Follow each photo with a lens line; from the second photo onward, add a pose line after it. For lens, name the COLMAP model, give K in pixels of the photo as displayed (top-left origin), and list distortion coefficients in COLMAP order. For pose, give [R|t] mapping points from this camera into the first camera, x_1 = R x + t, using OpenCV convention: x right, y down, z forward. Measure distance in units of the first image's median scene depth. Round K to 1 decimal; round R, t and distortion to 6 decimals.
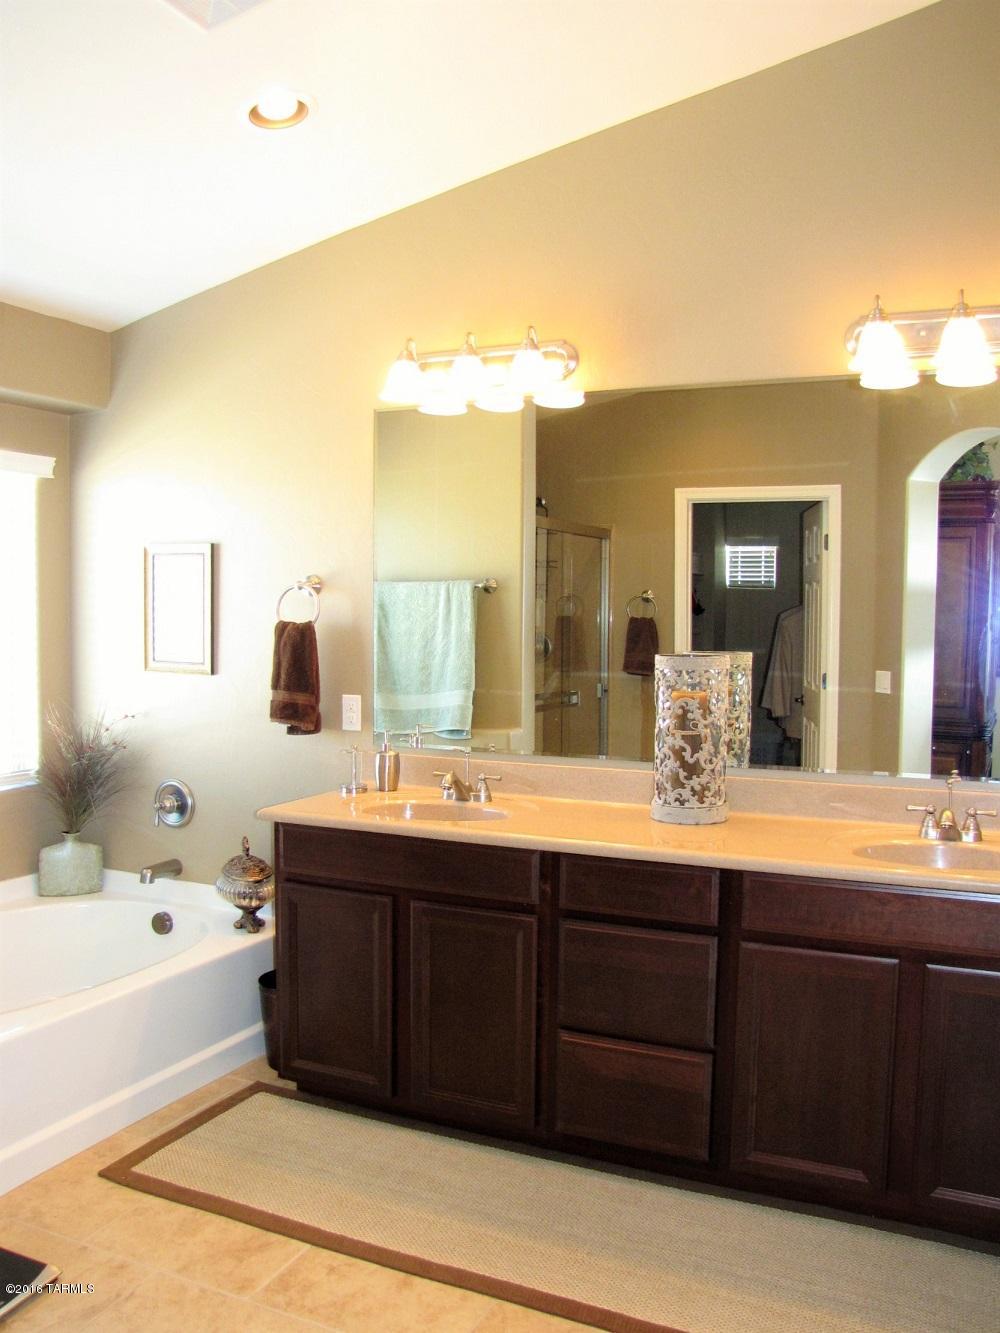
lens RADIAL K [[1161.5, 0, 500.0], [0, 1161.5, 666.5], [0, 0, 1]] dist [-0.011201, -0.001362]
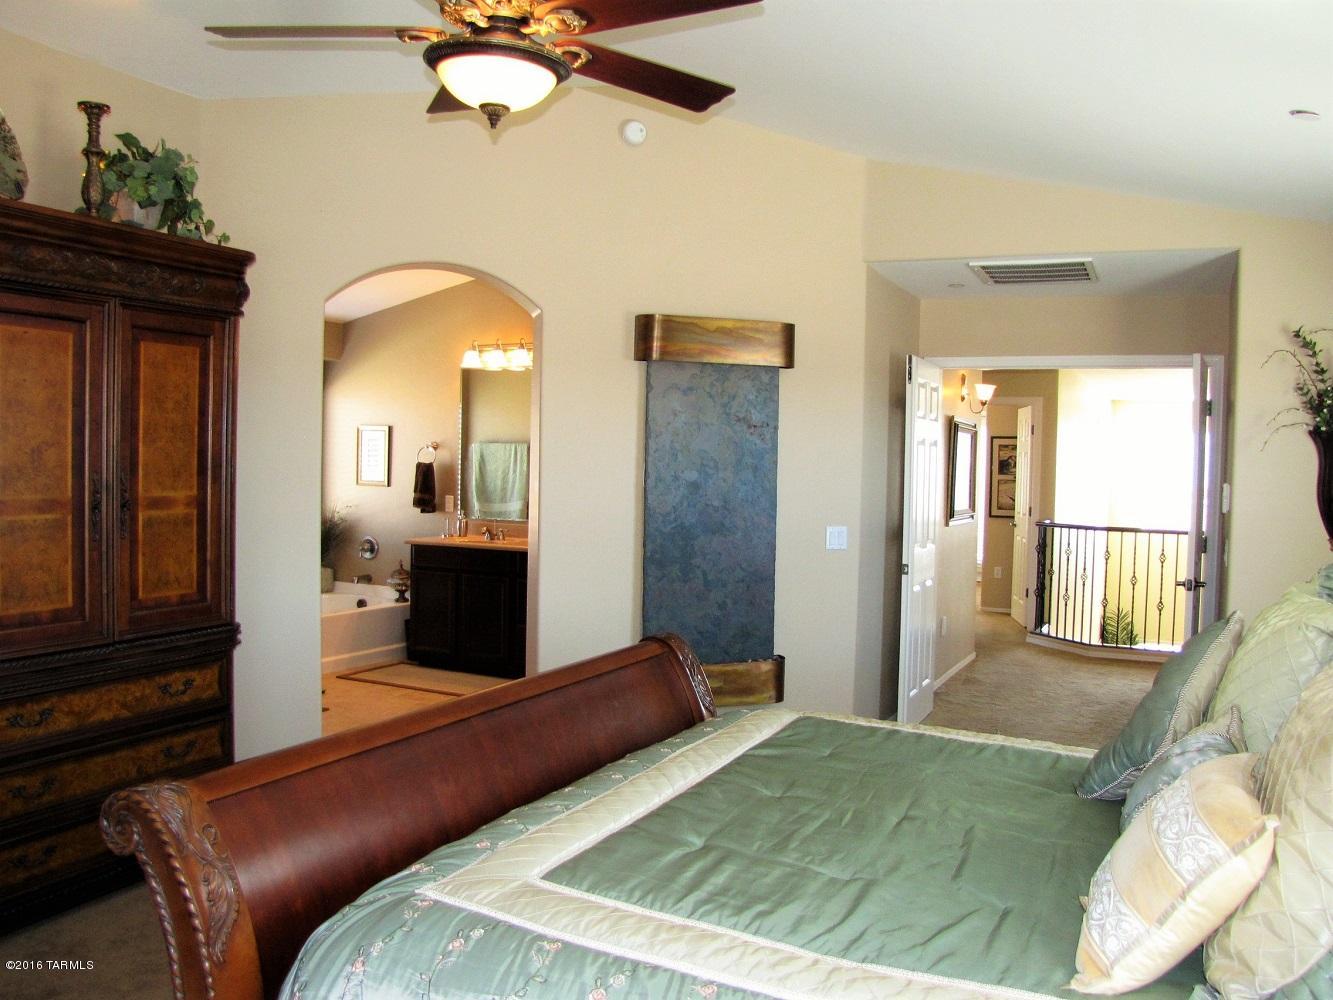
lens RADIAL K [[1093.5, 0, 666.5], [0, 1093.5, 500.0], [0, 0, 1]] dist [0.001651, 0.000067]
pose [[0.999734, 0.017803, -0.014639, 0.300280], [-0.018006, 0.999742, -0.013832, 0.051113], [0.014389, 0.014092, 0.999797, -1.023916]]
